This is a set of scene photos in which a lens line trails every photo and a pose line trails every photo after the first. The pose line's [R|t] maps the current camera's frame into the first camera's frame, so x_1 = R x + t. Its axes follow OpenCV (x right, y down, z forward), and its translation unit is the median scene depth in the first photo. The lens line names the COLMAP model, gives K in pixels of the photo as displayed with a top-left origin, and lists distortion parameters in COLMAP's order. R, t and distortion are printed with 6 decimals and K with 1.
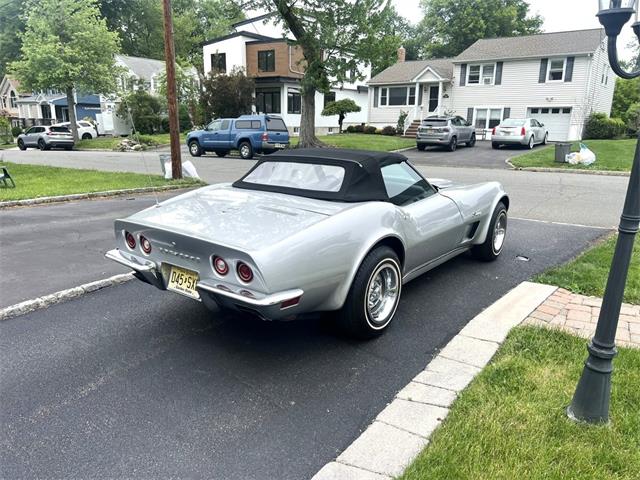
lens RADIAL K [[482.9, 0, 303.9], [0, 482.9, 239.2], [0, 0, 1]] dist [0.018368, -0.005327]
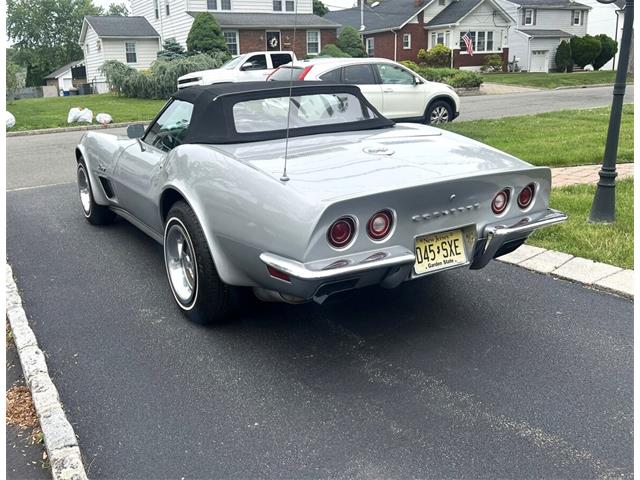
lens RADIAL K [[552.7, 0, 254.1], [0, 552.7, 193.3], [0, 0, 1]] dist [0.106247, -0.117294]
pose [[0.381774, -0.216477, 0.898547, -0.116473], [0.269657, 0.955975, 0.115741, -0.017727], [-0.884044, 0.198113, 0.423341, 0.095421]]
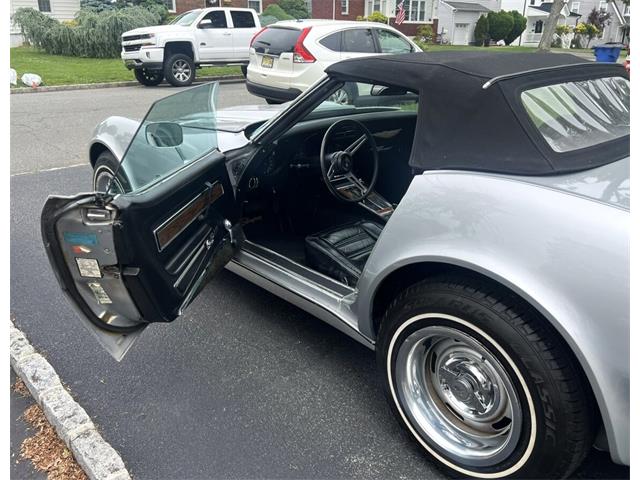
lens RADIAL K [[535.9, 0, 297.3], [0, 535.9, 240.8], [0, 0, 1]] dist [0.027811, -0.013475]
pose [[0.168293, -0.362393, 0.916706, -0.081504], [0.240312, 0.916994, 0.318389, -0.034004], [-0.955996, 0.166713, 0.241411, 0.155664]]
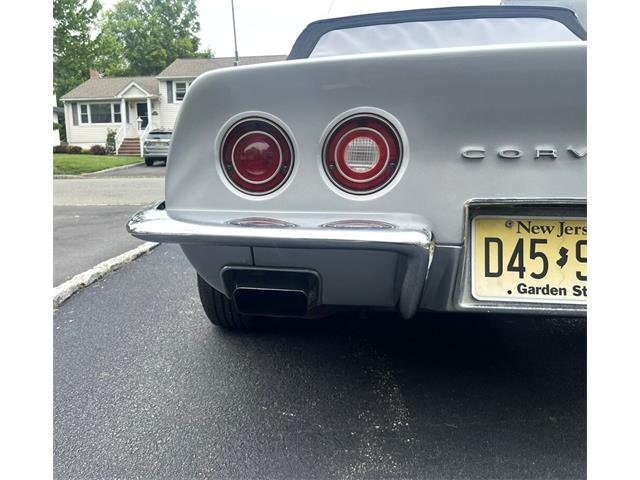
lens RADIAL K [[485.1, 0, 264.1], [0, 485.1, 239.5], [0, 0, 1]] dist [0.008807, 0.002438]
pose [[0.845034, -0.112715, 0.522698, -0.058671], [0.145681, 0.989082, -0.022234, 0.006128], [-0.514485, 0.094936, 0.852228, 0.092326]]
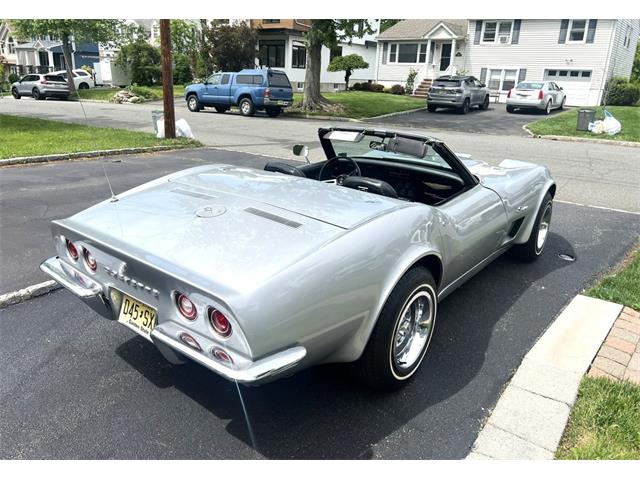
lens RADIAL K [[484.5, 0, 302.4], [0, 484.5, 218.3], [0, 0, 1]] dist [0.007672, -0.000240]
pose [[0.999551, 0.029773, -0.003501, -0.000944], [-0.029573, 0.998436, 0.047450, -0.010609], [0.004908, -0.047325, 0.998867, 0.031860]]
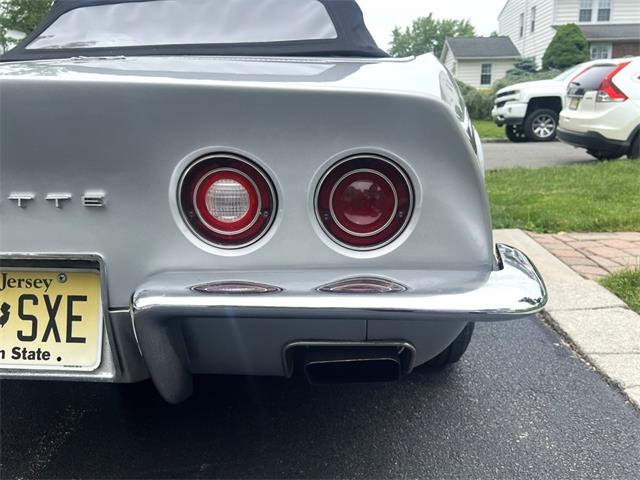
lens RADIAL K [[540.3, 0, 320.0], [0, 540.3, 240.0], [0, 0, 1]] dist [0.016218, -0.004362]
pose [[0.811271, -0.153163, 0.564252, -0.028775], [0.165343, 0.985784, 0.029859, 0.007276], [-0.560804, 0.069071, 0.825063, 0.074586]]
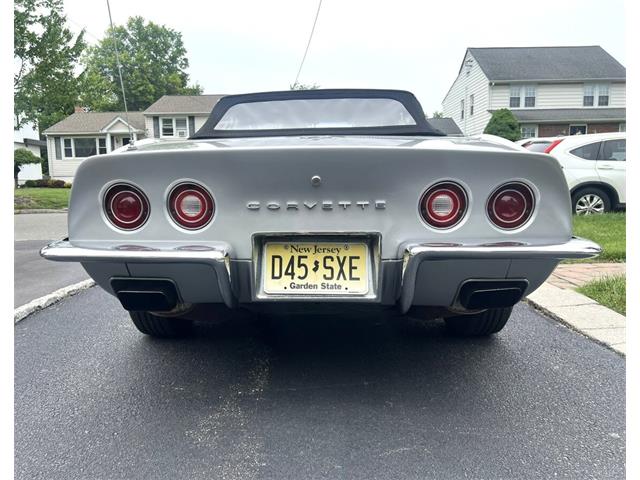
lens RADIAL K [[482.9, 0, 303.9], [0, 482.9, 239.2], [0, 0, 1]] dist [0.018368, -0.005327]
pose [[0.789062, -0.089191, 0.607805, -0.058337], [0.166544, 0.983409, -0.071903, 0.009953], [-0.591307, 0.157962, 0.790825, 0.069069]]
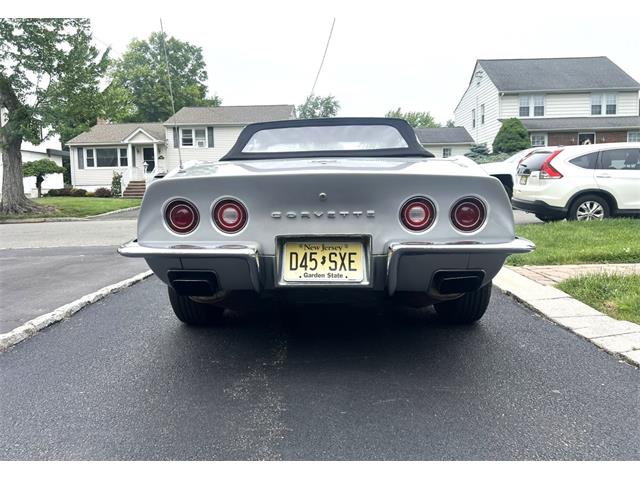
lens RADIAL K [[481.9, 0, 316.8], [0, 481.9, 219.3], [0, 0, 1]] dist [0.024954, -0.004451]
pose [[0.792869, -0.059192, 0.606510, -0.067782], [0.170408, 0.977102, -0.127409, 0.012114], [-0.585081, 0.204372, 0.784801, 0.055677]]
